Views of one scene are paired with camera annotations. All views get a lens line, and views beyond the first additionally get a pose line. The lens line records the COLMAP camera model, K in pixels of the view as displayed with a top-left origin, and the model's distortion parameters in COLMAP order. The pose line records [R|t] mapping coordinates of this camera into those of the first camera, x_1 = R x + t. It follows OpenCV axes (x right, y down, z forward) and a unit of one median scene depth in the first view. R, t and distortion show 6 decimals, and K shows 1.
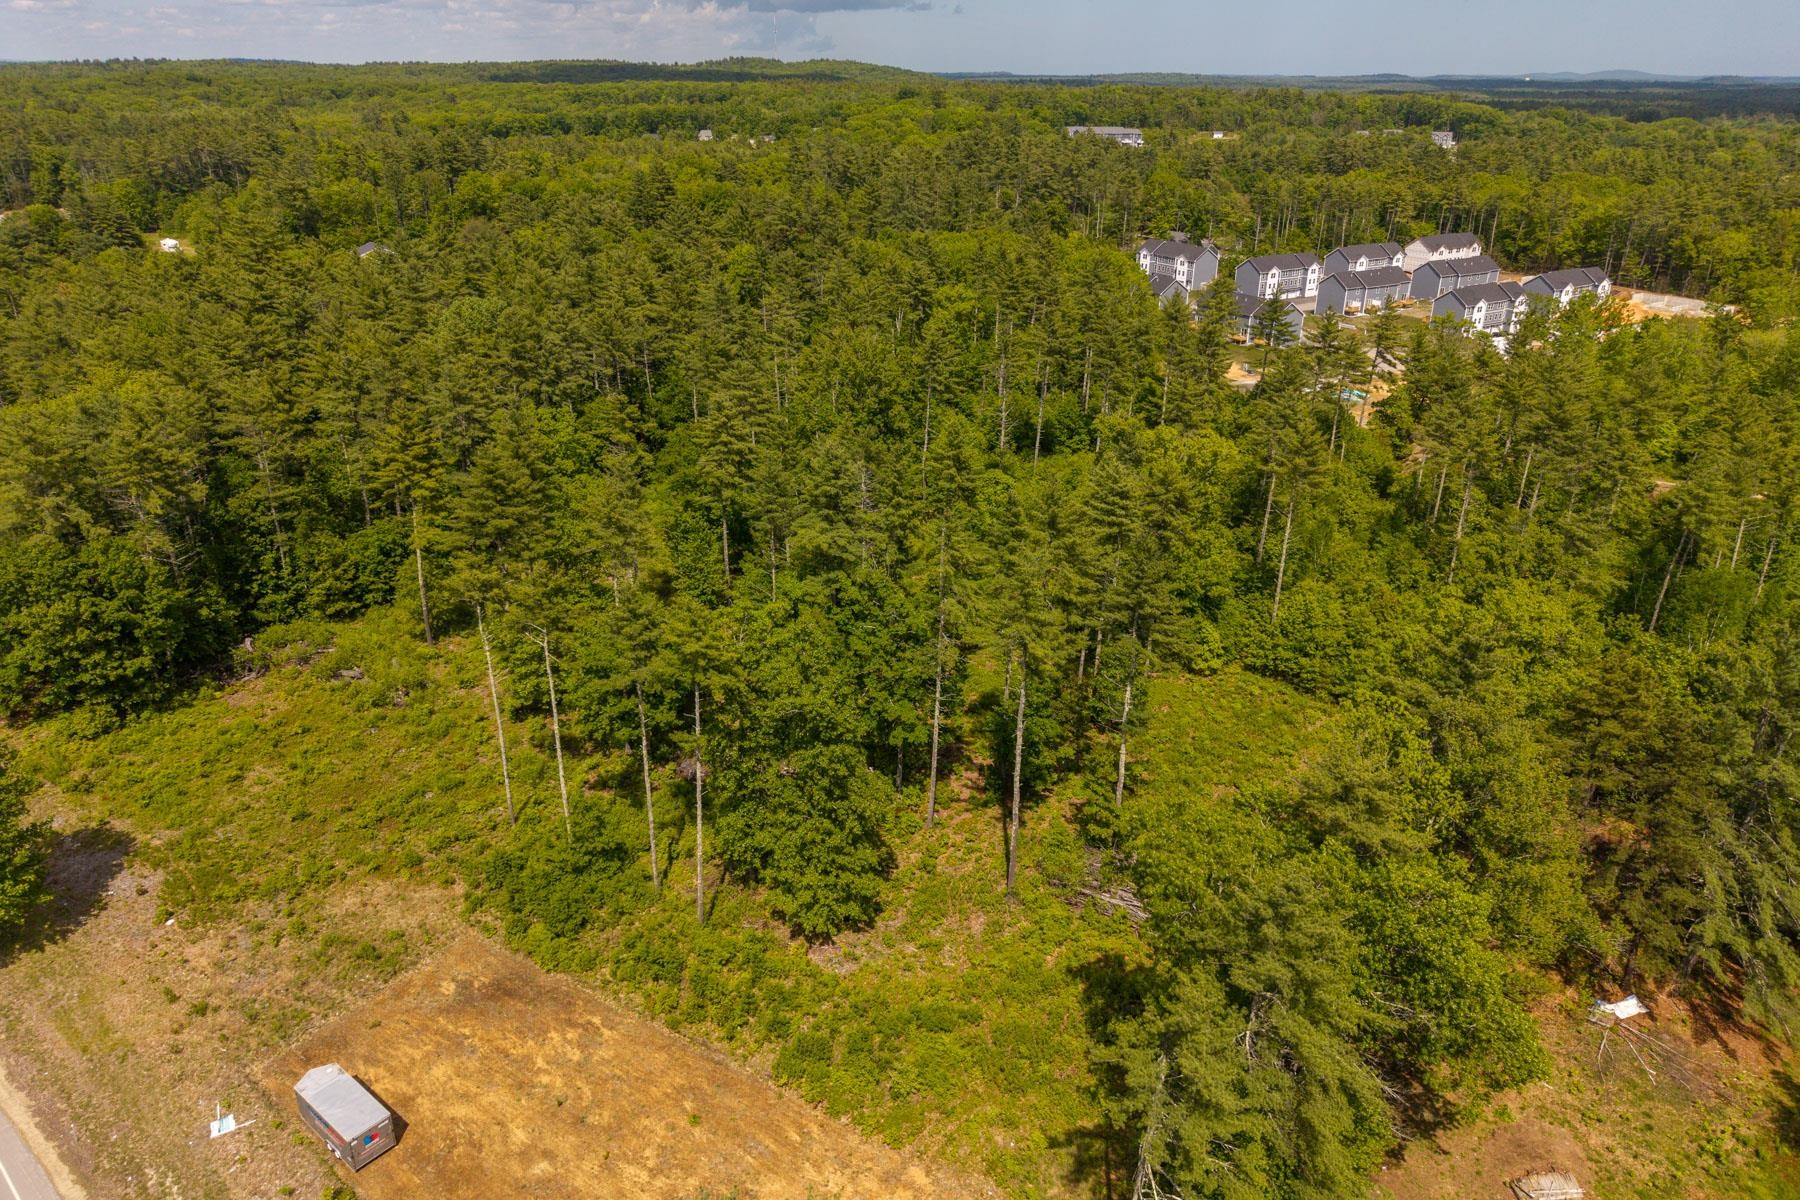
lens RADIAL K [[1203.0, 0, 908.9], [0, 1203.0, 598.6], [0, 0, 1]] dist [0.002282, -0.004228]
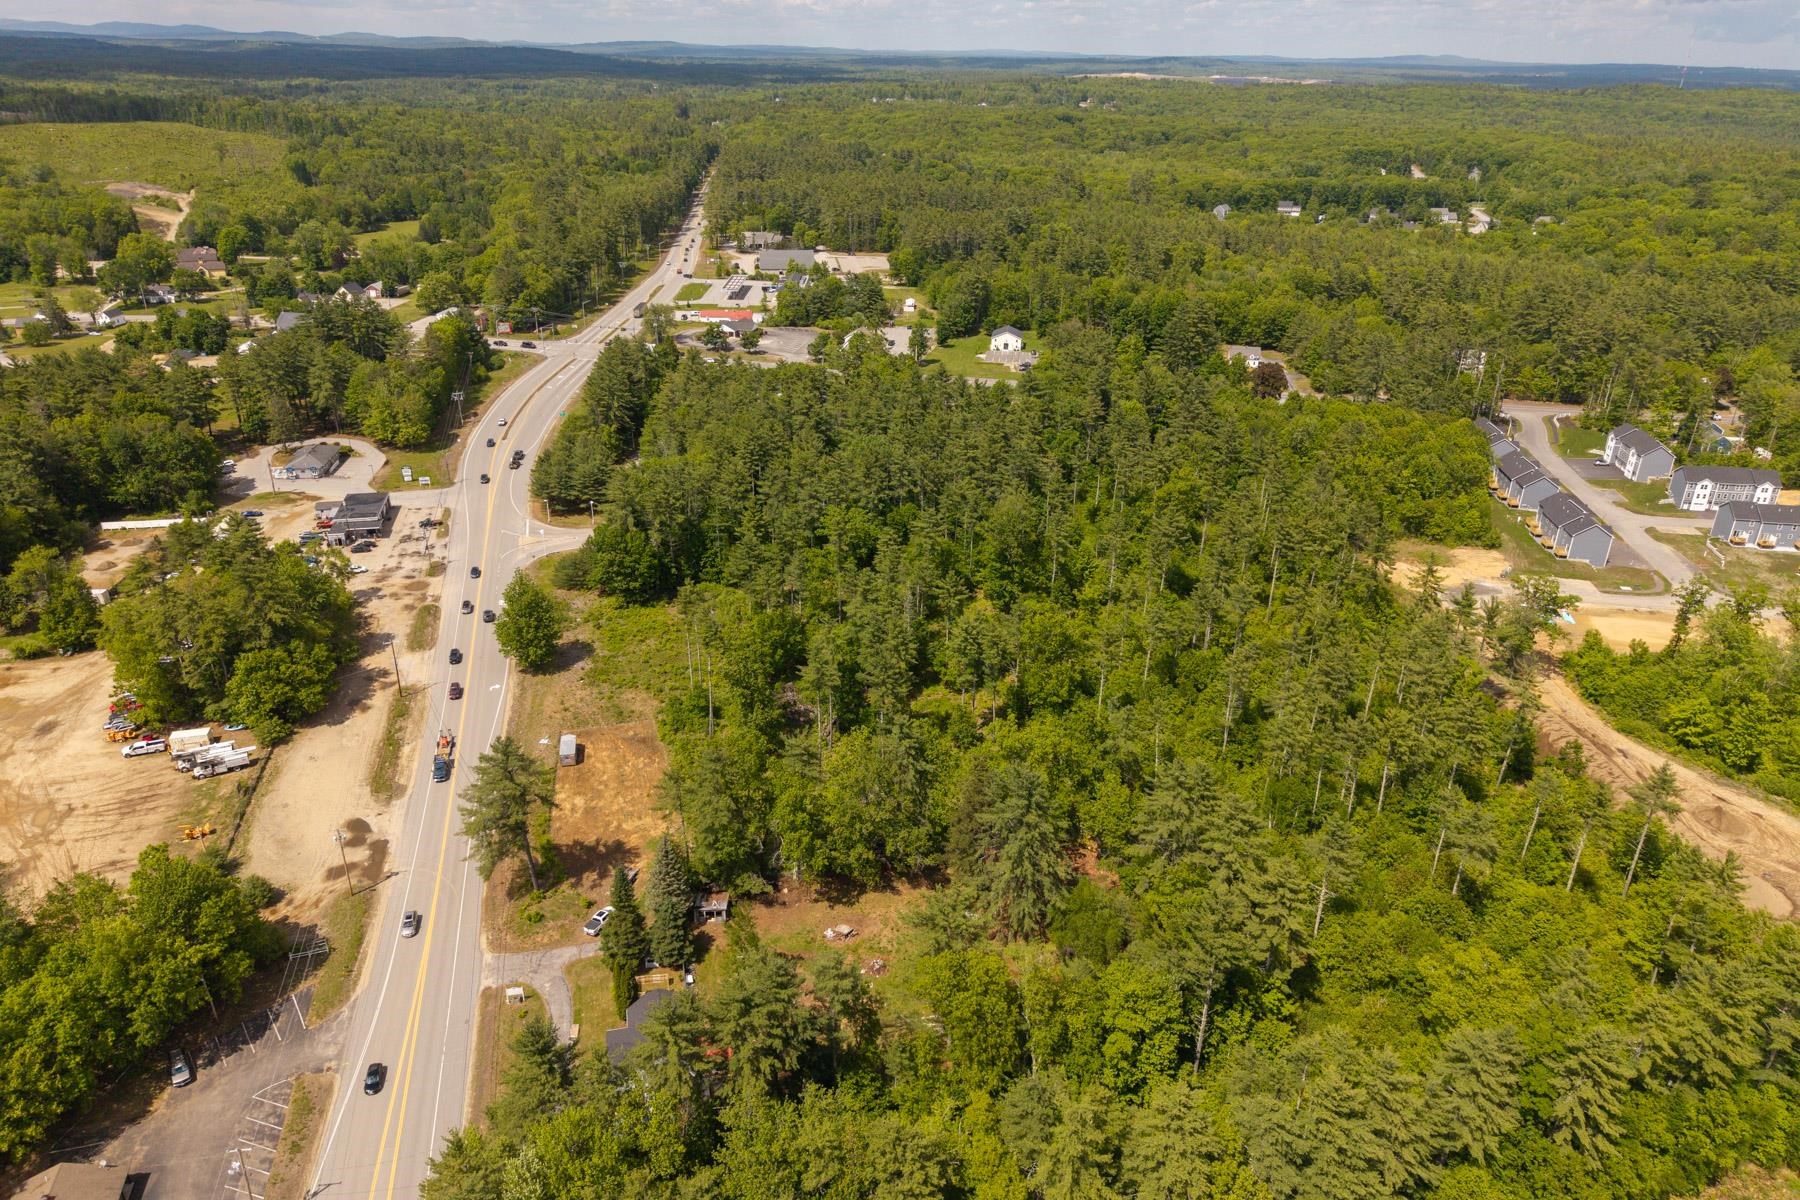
lens RADIAL K [[1195.7, 0, 906.8], [0, 1195.7, 593.7], [0, 0, 1]] dist [0.066929, -0.086615]
pose [[0.775995, 0.260832, -0.574281, 1.052839], [-0.260972, 0.961672, 0.084144, -0.246066], [0.574217, 0.084576, 0.814323, -0.582363]]
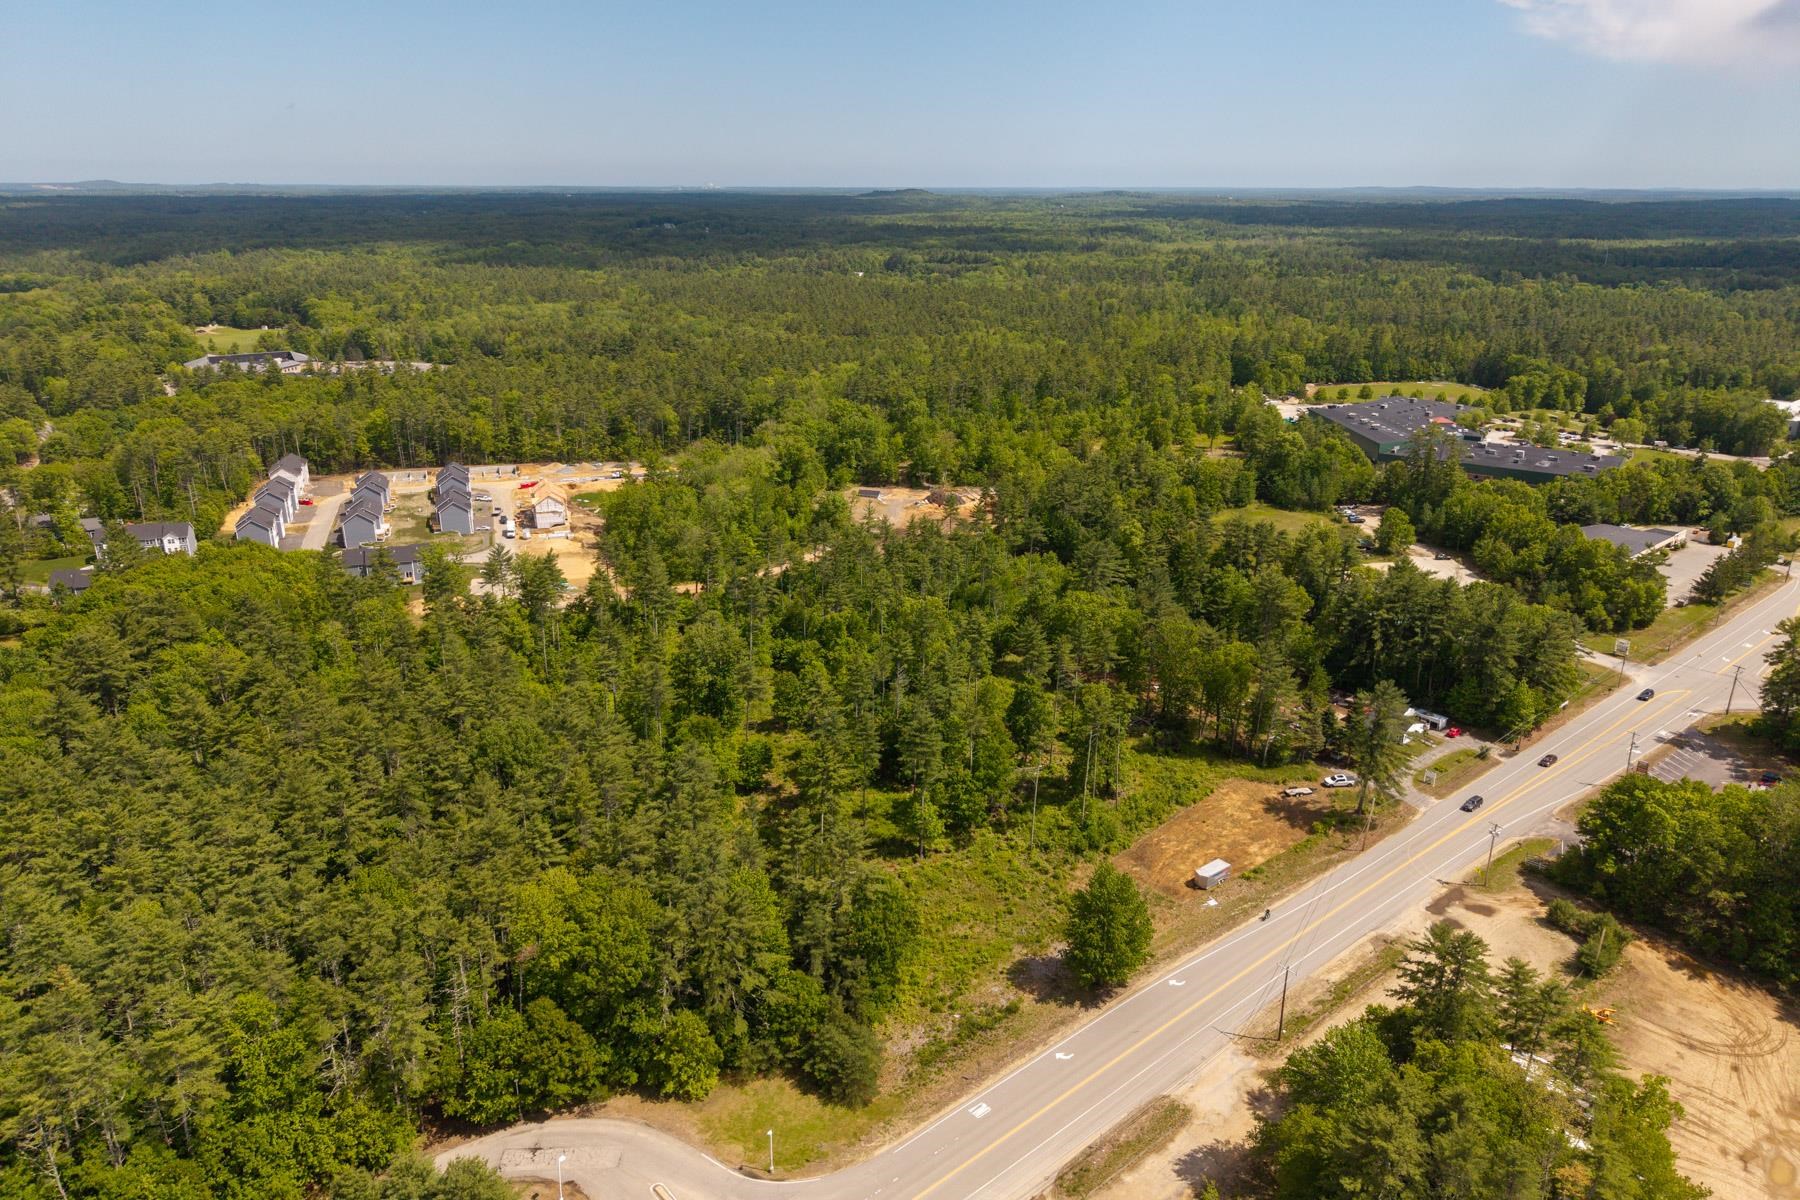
lens RADIAL K [[1195.7, 0, 906.8], [0, 1195.7, 593.7], [0, 0, 1]] dist [0.066929, -0.086615]
pose [[0.201600, -0.314270, 0.927681, -1.777975], [0.383237, 0.896928, 0.220569, -0.630288], [-0.901381, 0.311055, 0.301260, 0.337171]]
